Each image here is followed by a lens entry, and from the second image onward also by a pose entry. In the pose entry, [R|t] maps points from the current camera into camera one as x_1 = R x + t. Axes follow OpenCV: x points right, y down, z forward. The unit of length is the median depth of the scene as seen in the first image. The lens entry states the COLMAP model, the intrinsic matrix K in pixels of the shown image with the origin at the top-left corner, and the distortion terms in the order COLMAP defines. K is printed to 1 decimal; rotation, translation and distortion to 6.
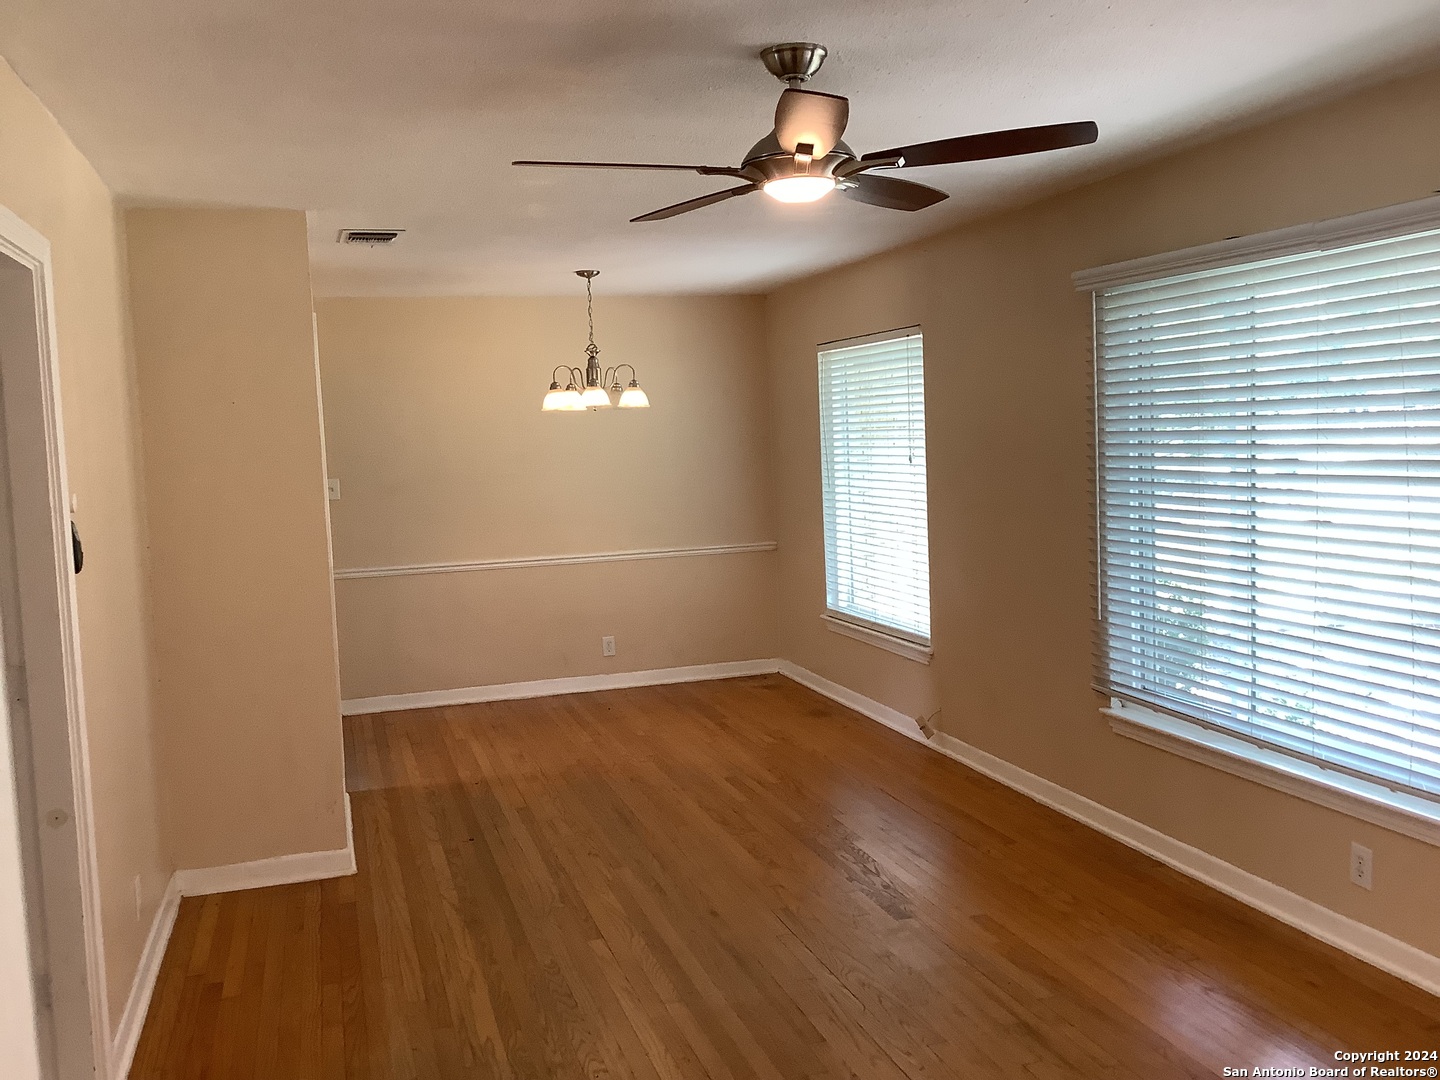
lens RADIAL K [[1297.3, 0, 720.0], [0, 1297.3, 540.0], [0, 0, 1]] dist [0.125090, -0.268971]
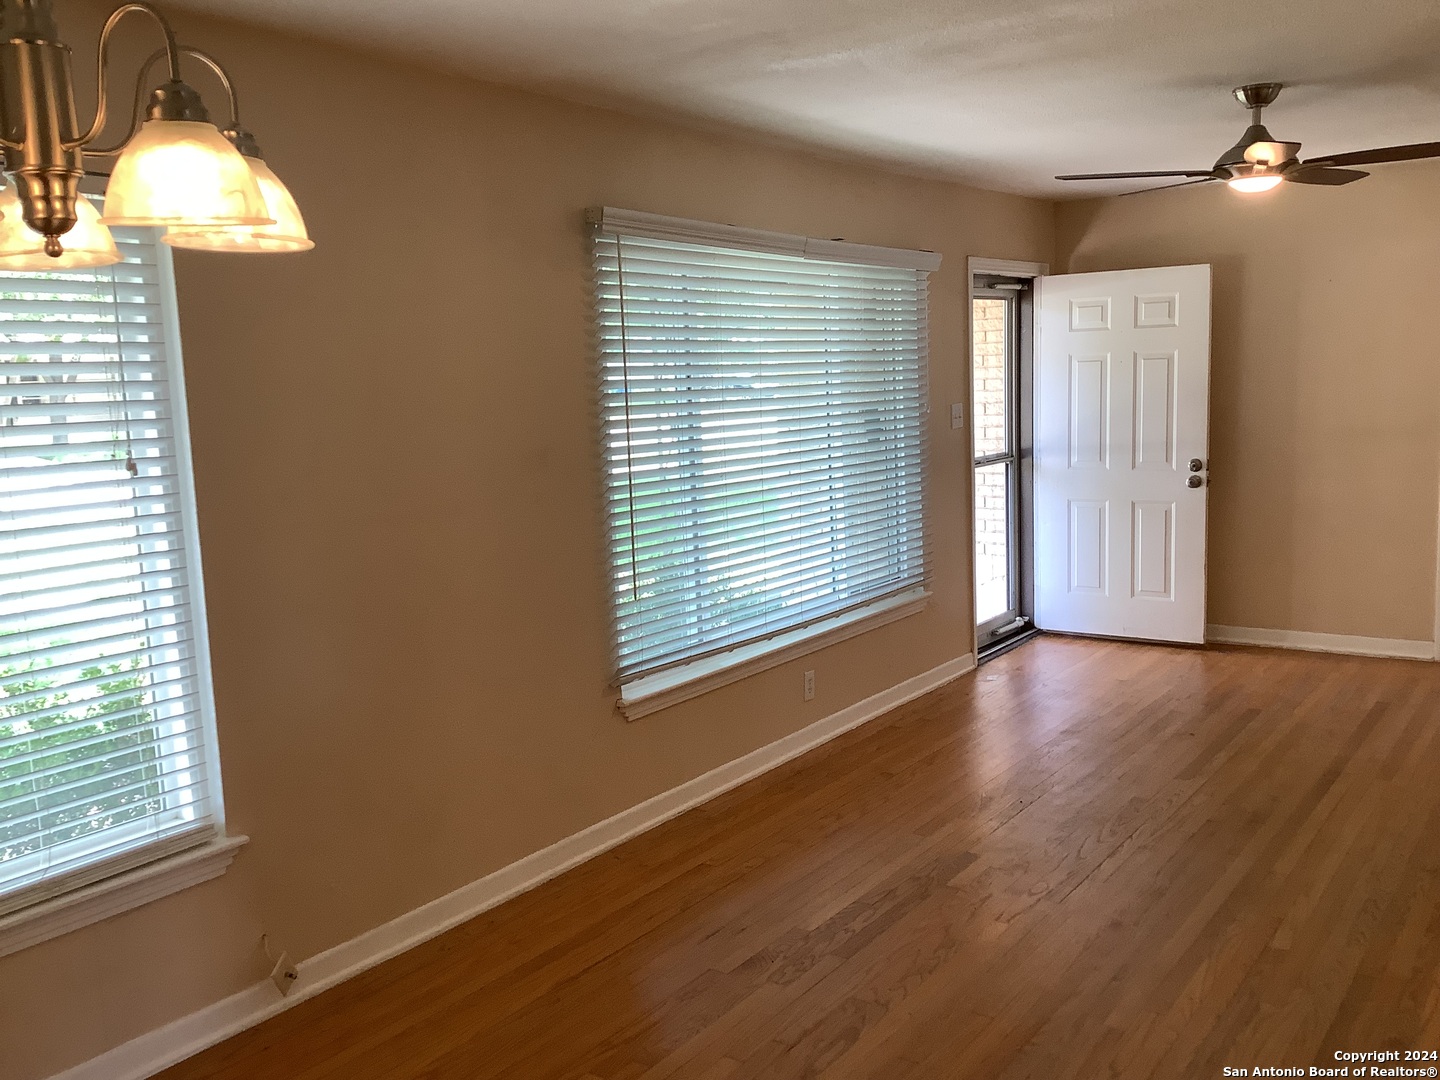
lens RADIAL K [[1297.3, 0, 720.0], [0, 1297.3, 540.0], [0, 0, 1]] dist [0.125090, -0.268971]
pose [[-0.612199, -0.041997, 0.789588, -0.497516], [0.119656, 0.982168, 0.145014, -0.112783], [-0.781598, 0.183257, -0.596257, 1.614440]]
